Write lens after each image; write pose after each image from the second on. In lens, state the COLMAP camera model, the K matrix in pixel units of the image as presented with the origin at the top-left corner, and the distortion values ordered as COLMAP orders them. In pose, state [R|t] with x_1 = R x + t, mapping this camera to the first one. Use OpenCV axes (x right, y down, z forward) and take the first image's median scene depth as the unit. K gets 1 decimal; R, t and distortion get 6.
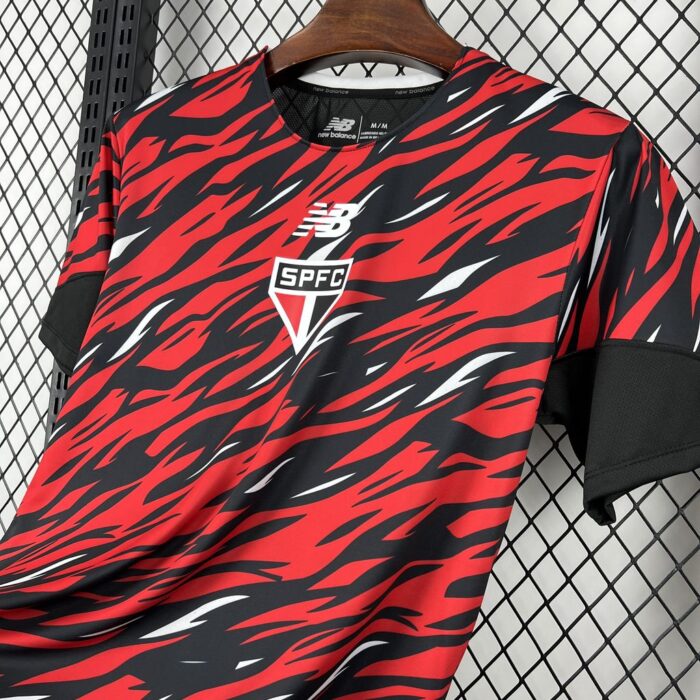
lens RADIAL K [[695.5, 0, 350.0], [0, 695.5, 347.7], [0, 0, 1]] dist [0.022177, 0.000000]
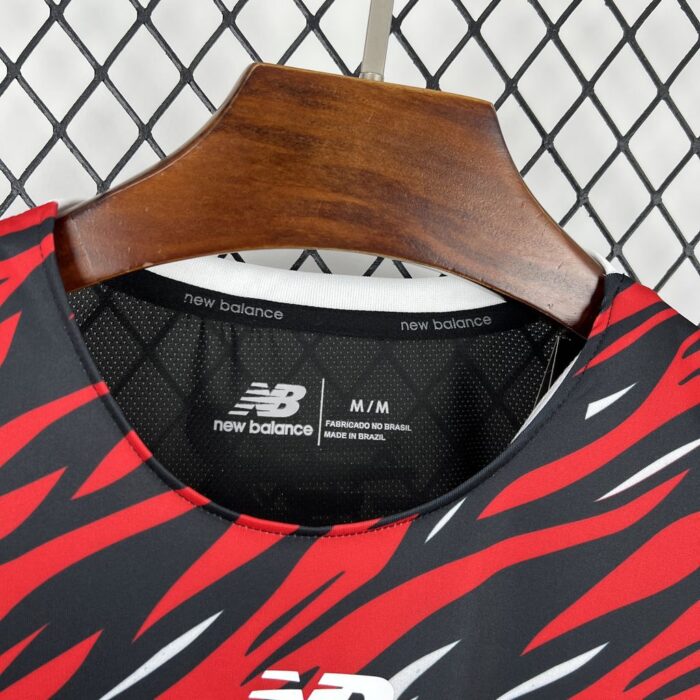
lens RADIAL K [[695.5, 0, 349.9], [0, 695.5, 353.6], [0, 0, 1]] dist [0.022177, 0.000000]
pose [[0.895310, -0.120253, 0.428905, -0.143705], [0.027270, 0.975862, 0.216681, -0.434392], [-0.444608, -0.182300, 0.876978, 0.632204]]
